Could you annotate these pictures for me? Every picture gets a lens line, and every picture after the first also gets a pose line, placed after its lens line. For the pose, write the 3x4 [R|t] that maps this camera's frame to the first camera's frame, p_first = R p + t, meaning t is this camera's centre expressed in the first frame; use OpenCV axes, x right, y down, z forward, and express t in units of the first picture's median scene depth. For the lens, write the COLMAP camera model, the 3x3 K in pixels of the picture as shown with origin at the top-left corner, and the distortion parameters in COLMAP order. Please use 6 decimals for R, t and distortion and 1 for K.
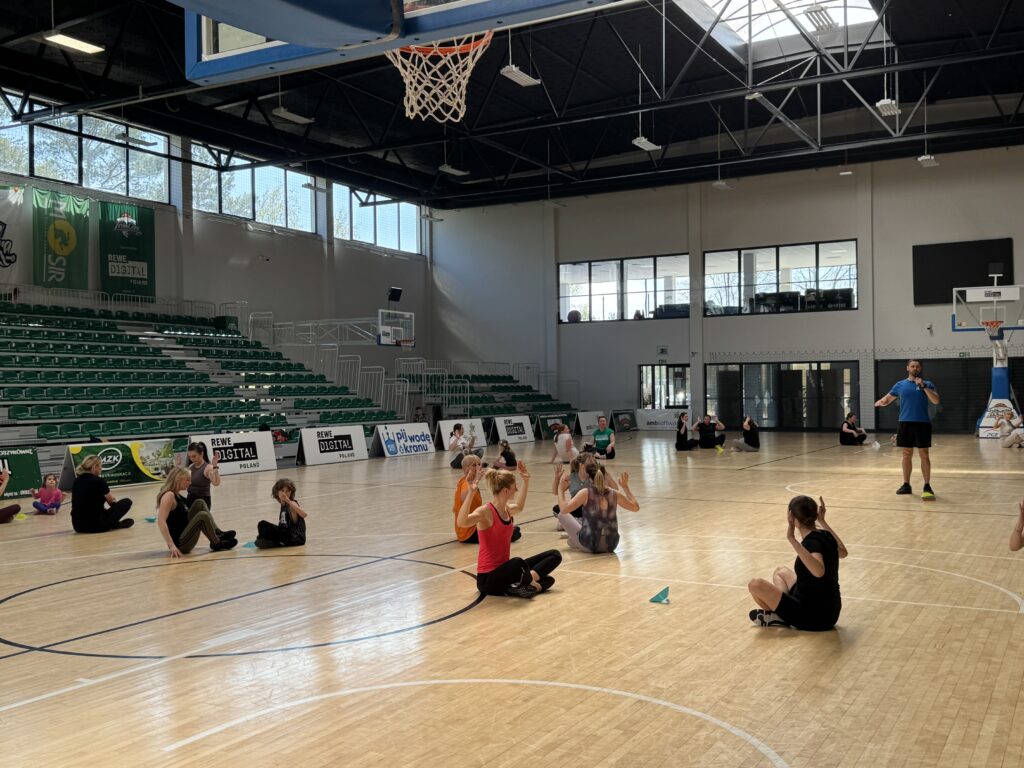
lens RADIAL K [[1053.4, 0, 513.8], [0, 1053.4, 380.4], [0, 0, 1]] dist [0.018429, 0.000000]
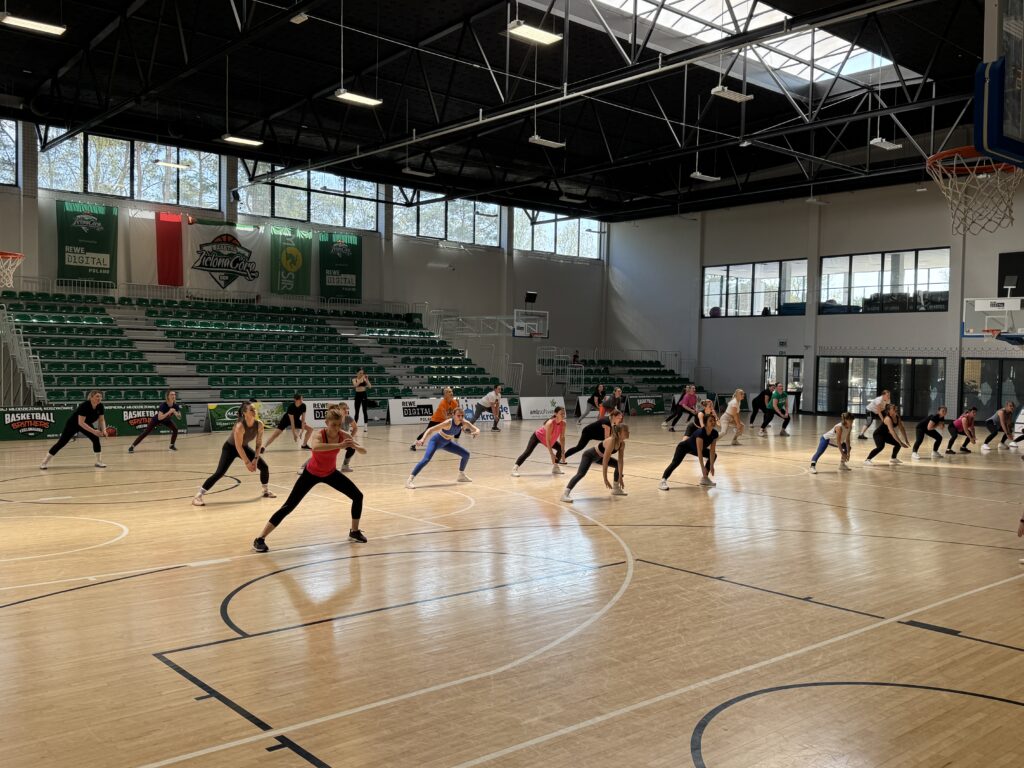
lens RADIAL K [[947.5, 0, 514.2], [0, 947.5, 384.0], [0, 0, 1]] dist [0.006200, 0.000000]
pose [[0.939722, 0.036057, -0.340032, 0.277084], [-0.024447, 0.998965, 0.038368, -0.020284], [0.341064, -0.027743, 0.939631, -0.105462]]
